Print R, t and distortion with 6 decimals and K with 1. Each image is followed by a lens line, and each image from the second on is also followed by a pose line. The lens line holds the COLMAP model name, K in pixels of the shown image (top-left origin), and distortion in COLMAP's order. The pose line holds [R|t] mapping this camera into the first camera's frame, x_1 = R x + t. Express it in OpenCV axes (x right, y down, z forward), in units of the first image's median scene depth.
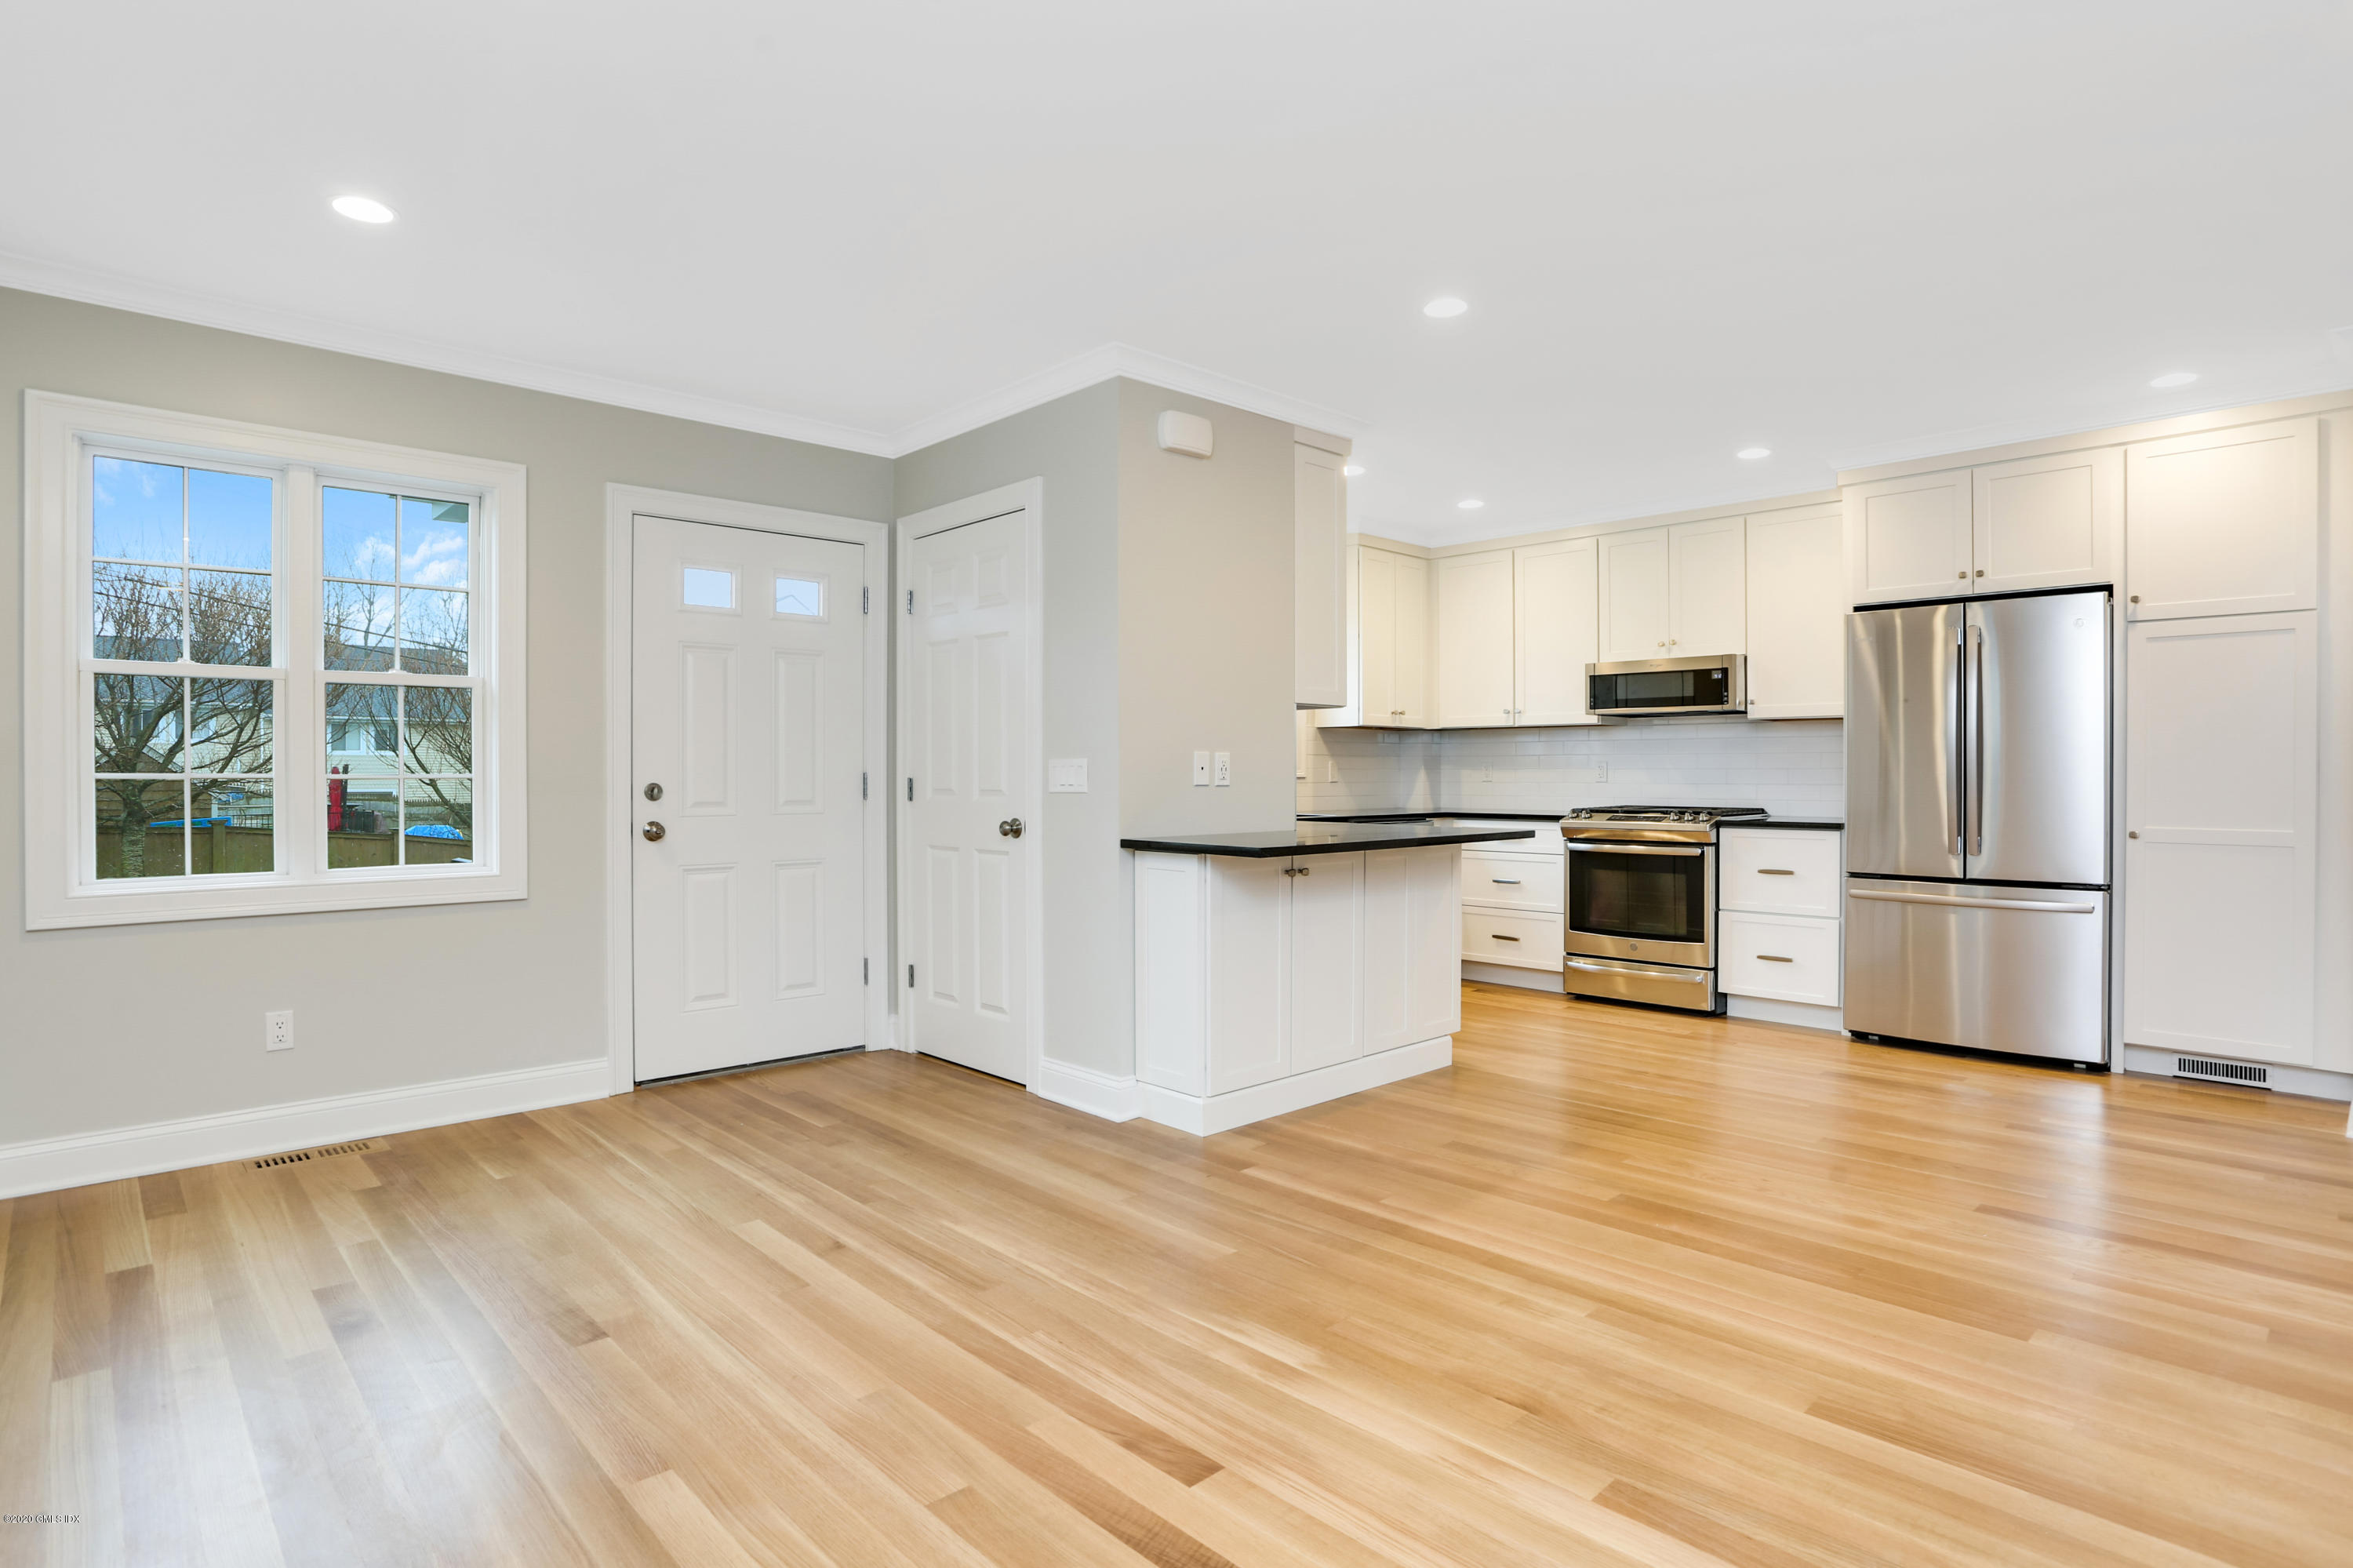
lens RADIAL K [[1206.3, 0, 1177.8], [0, 1206.3, 778.2], [0, 0, 1]] dist [-0.031119, 0.002323]
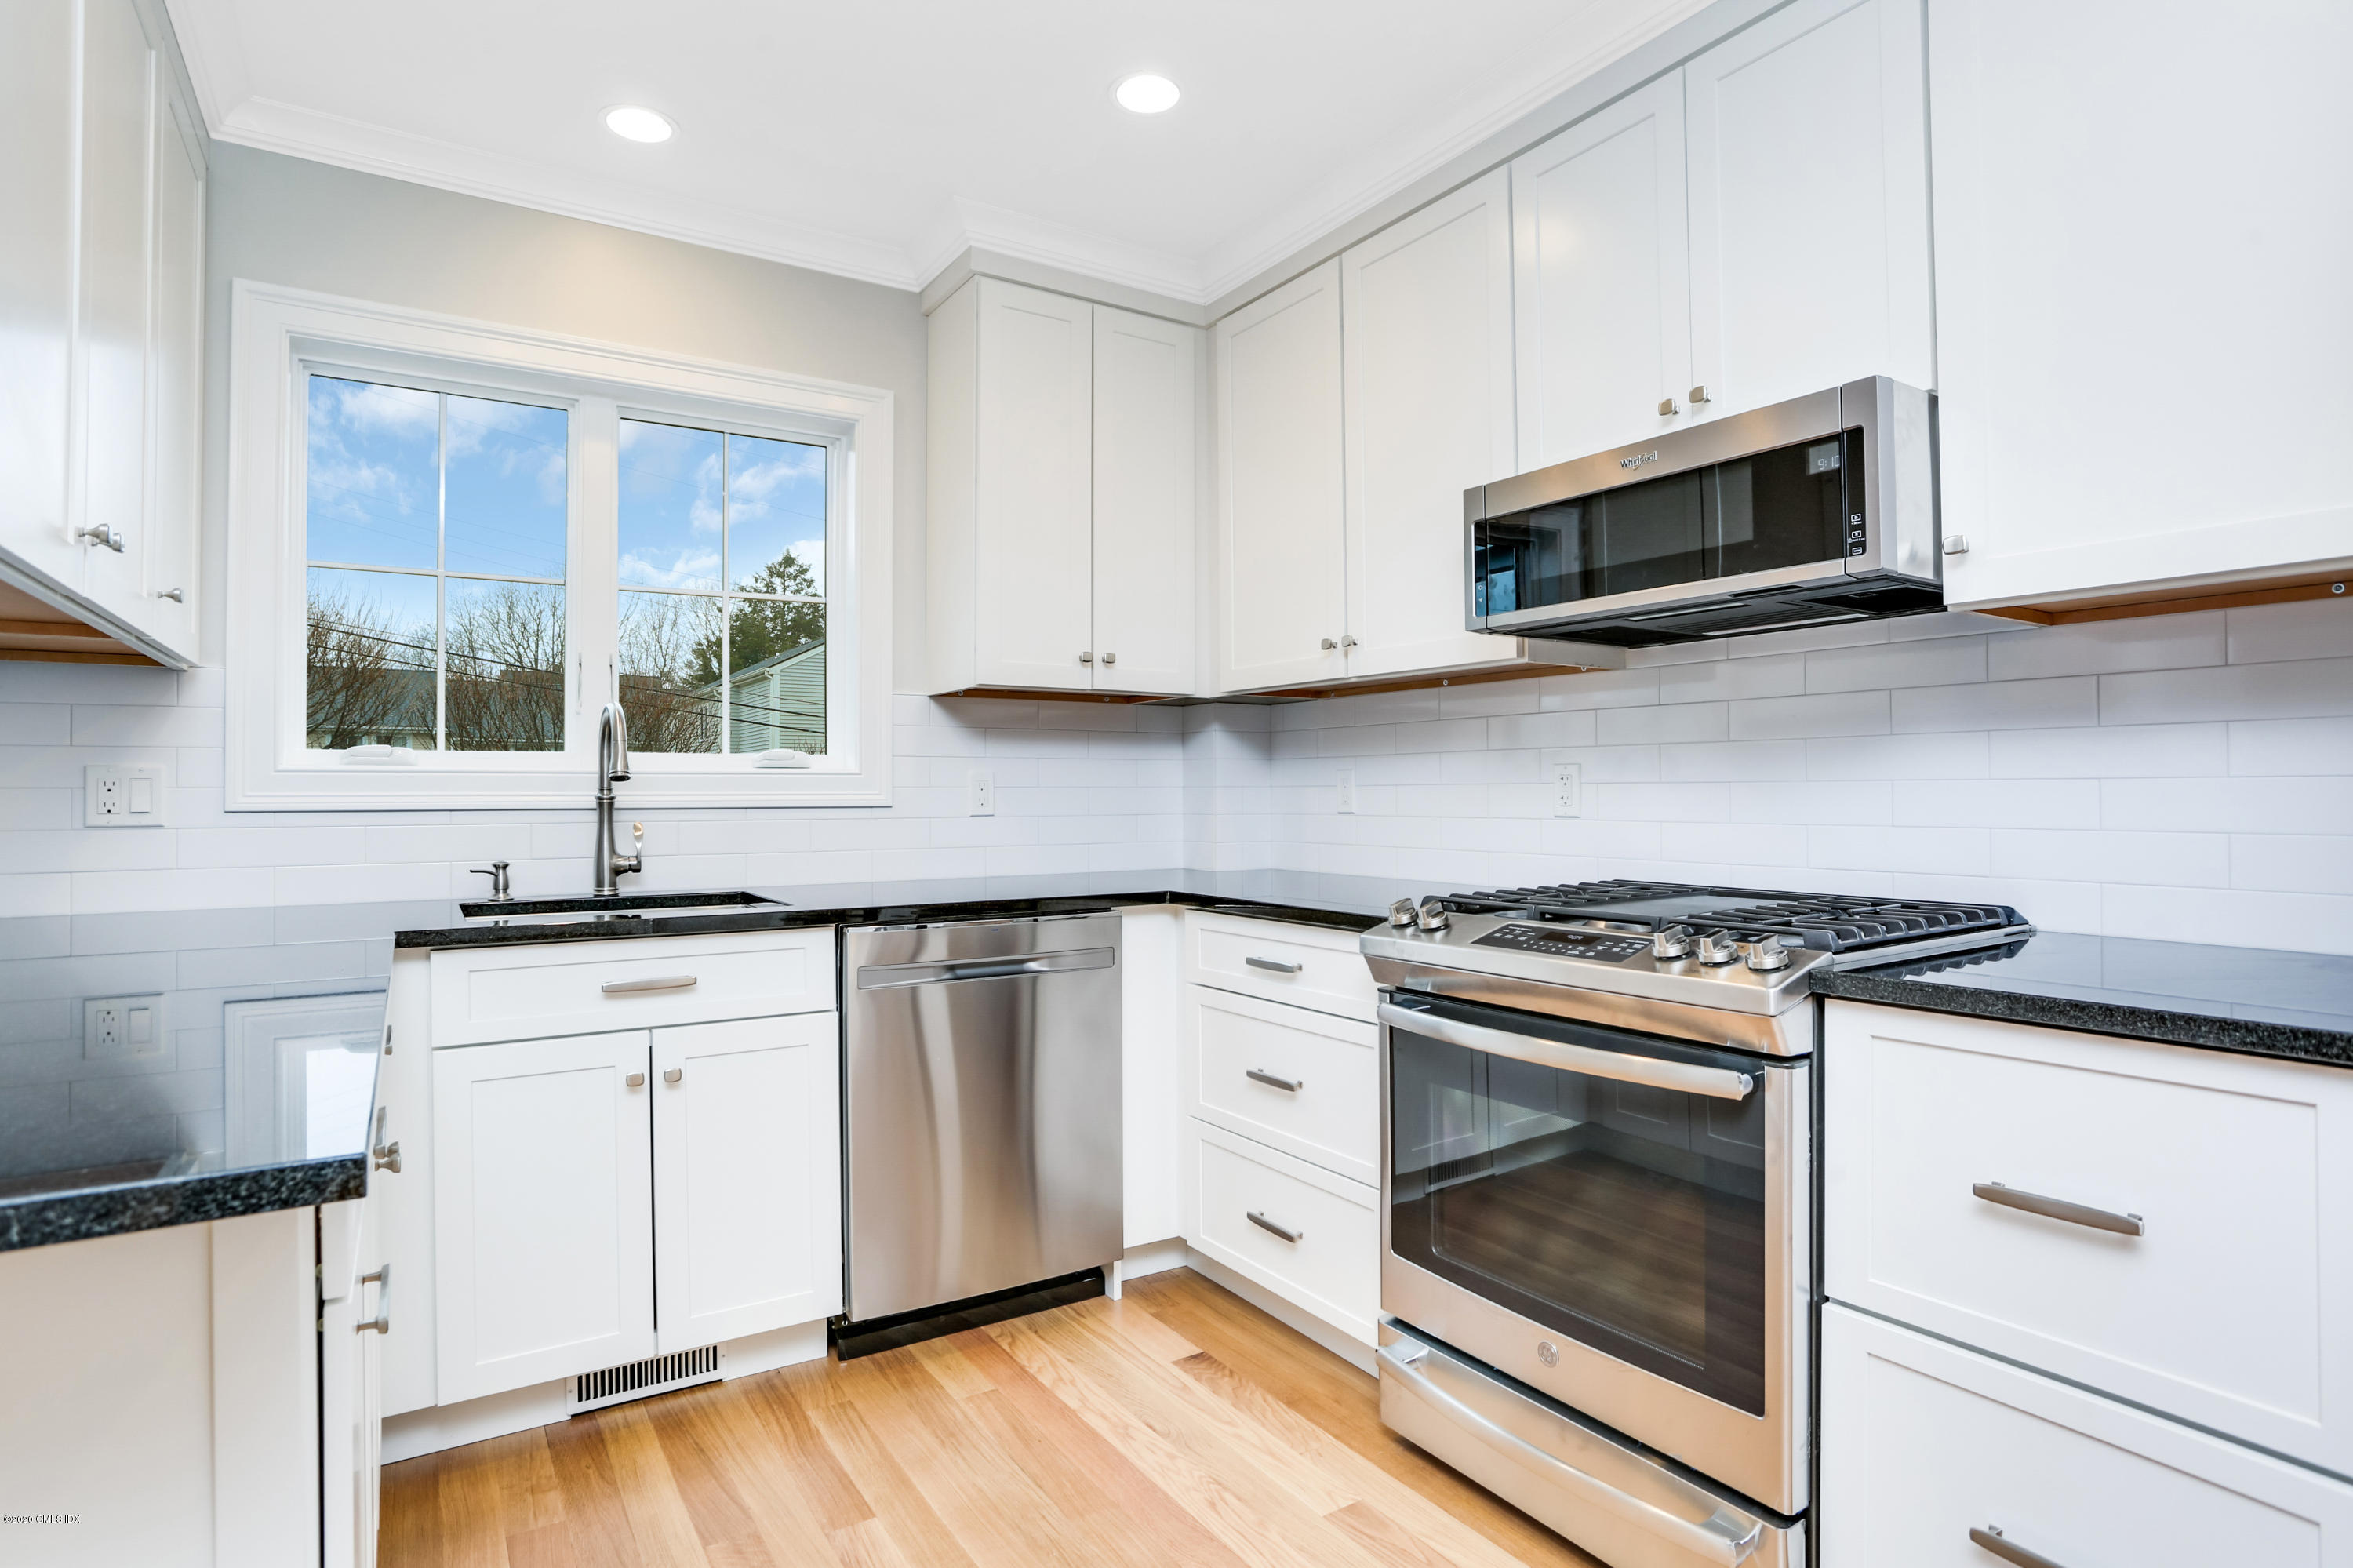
lens RADIAL K [[1206.3, 0, 1190.6], [0, 1206.3, 769.5], [0, 0, 1]] dist [-0.031119, 0.002323]
pose [[0.983215, -0.006950, -0.182319, 0.442271], [0.005932, 0.999964, -0.006127, -0.012519], [0.182355, 0.004943, 0.983220, 0.867253]]
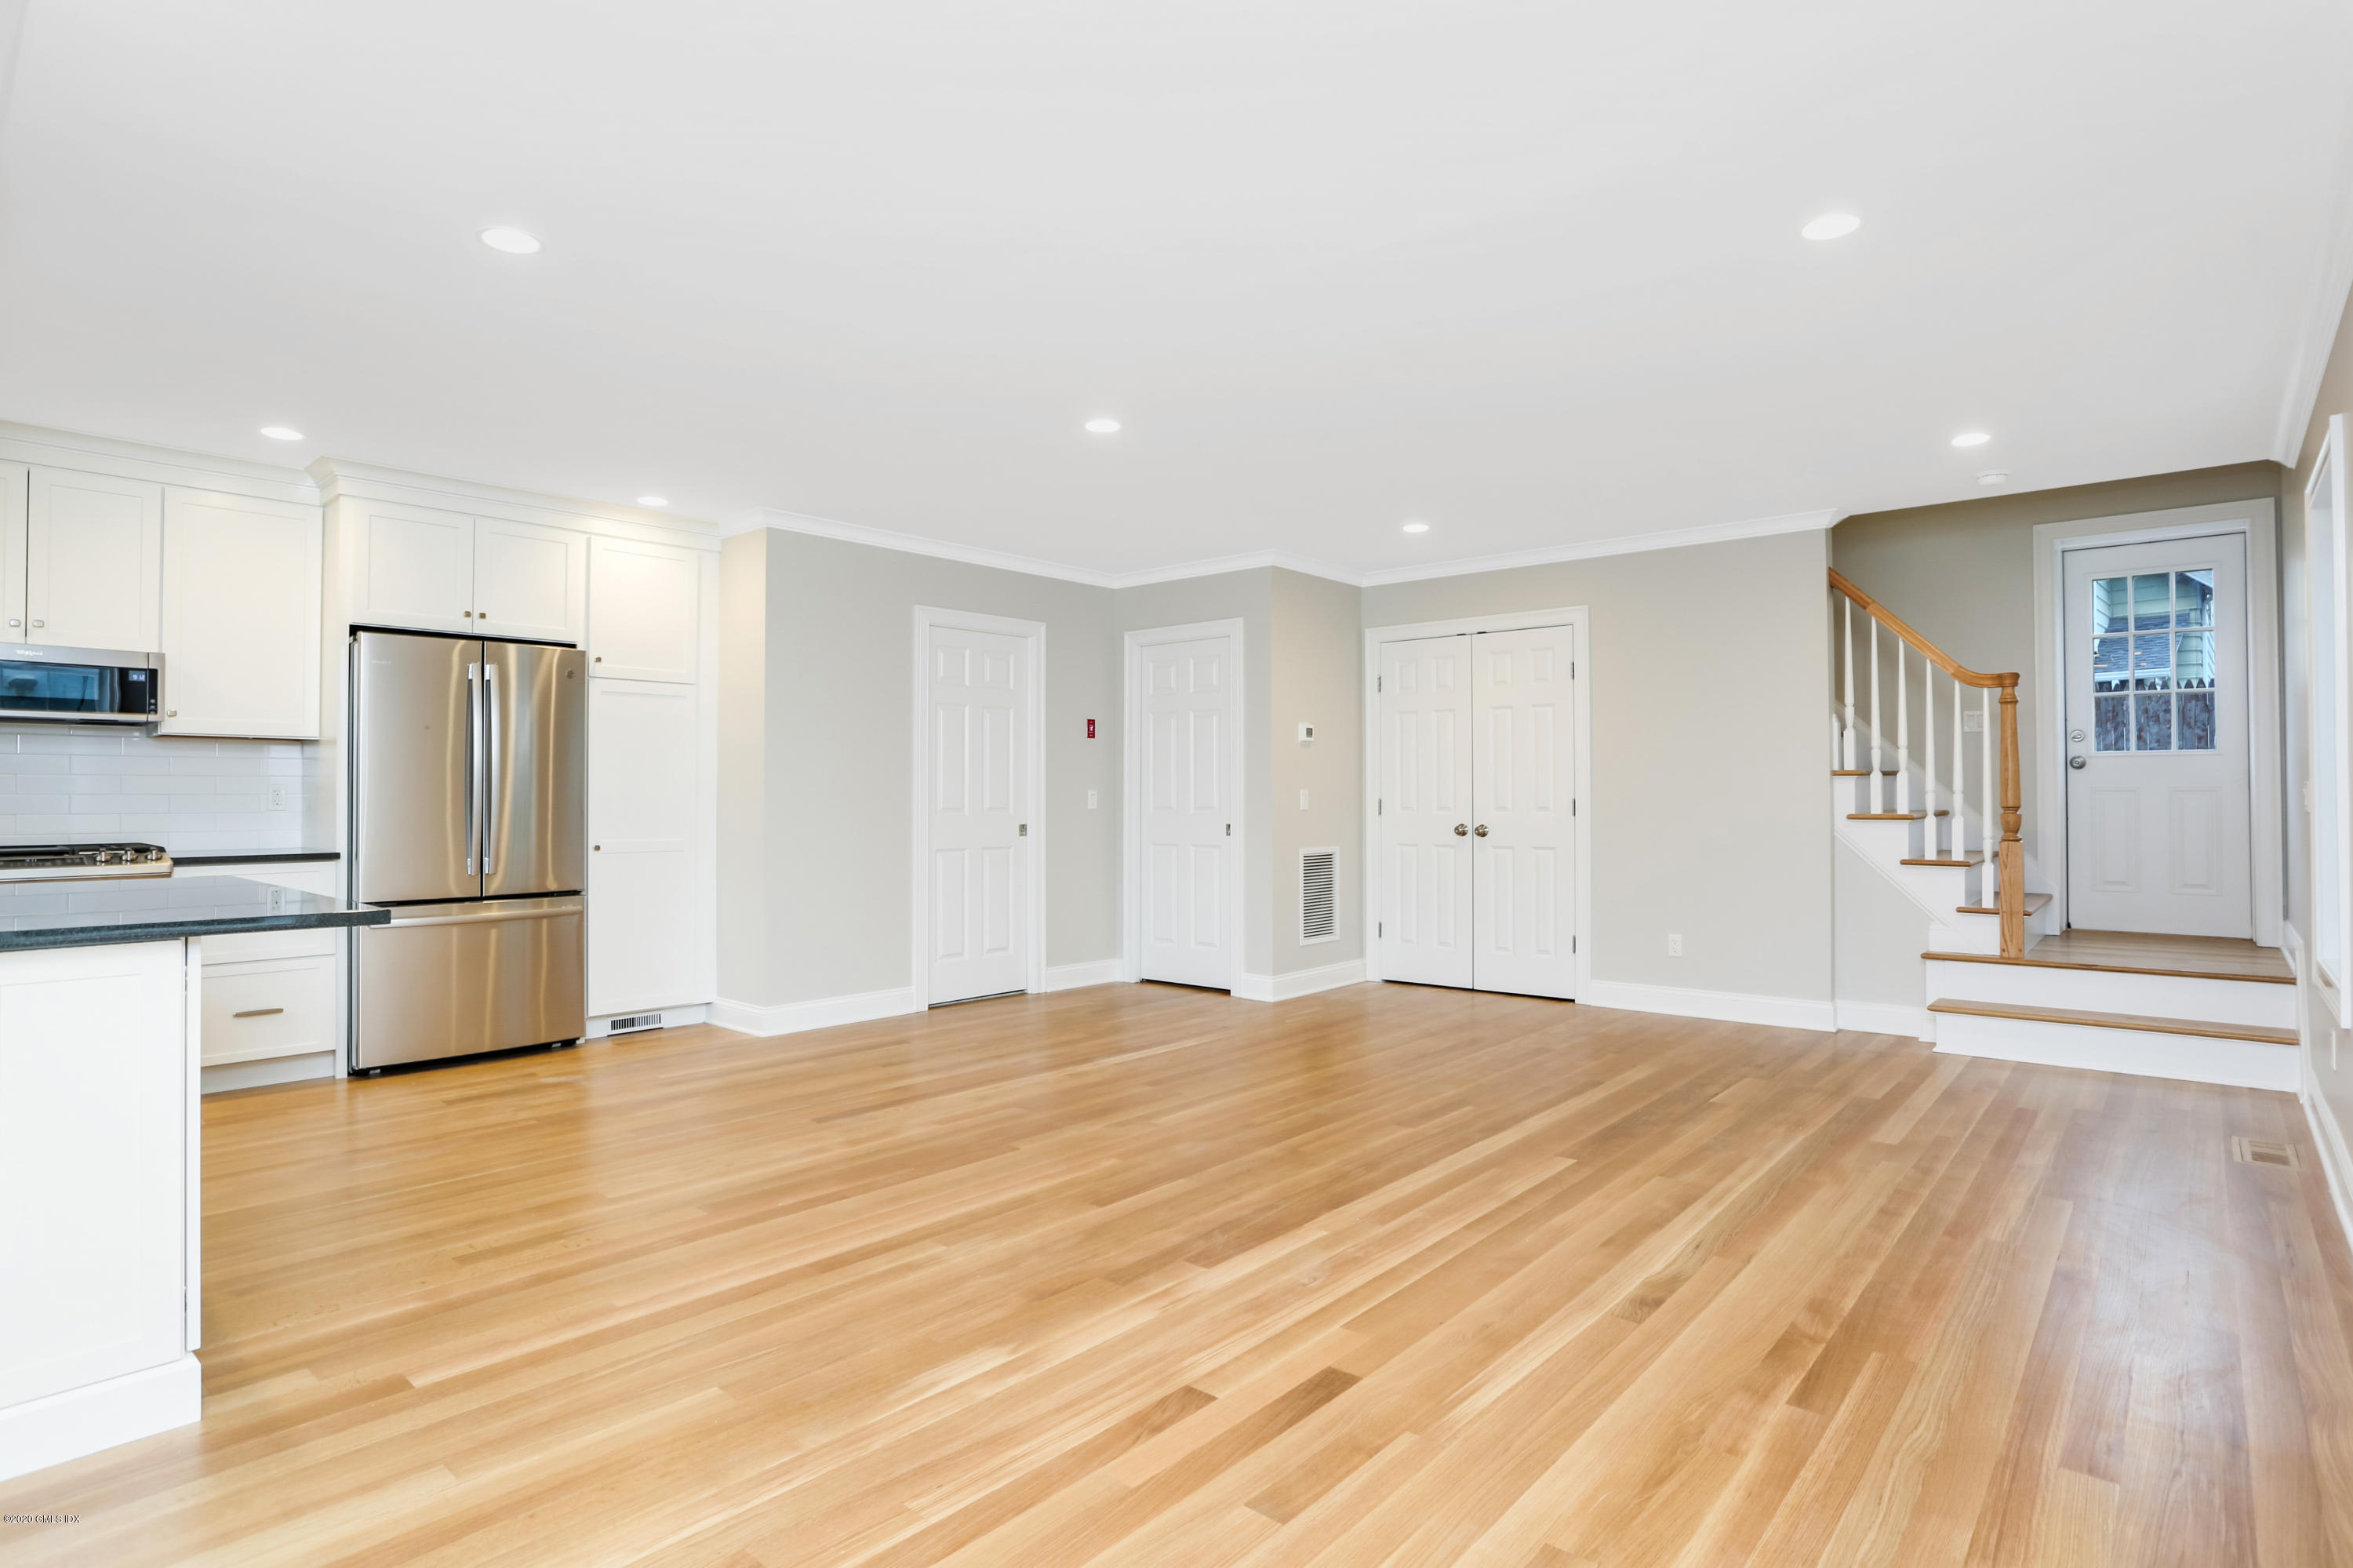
lens RADIAL K [[1206.3, 0, 1189.1], [0, 1206.3, 794.8], [0, 0, 1]] dist [-0.031119, 0.002323]
pose [[-0.086921, 0.004045, 0.996207, -0.489439], [0.007110, 0.999969, -0.003440, 0.000057], [-0.996190, 0.006784, -0.086947, 0.471885]]
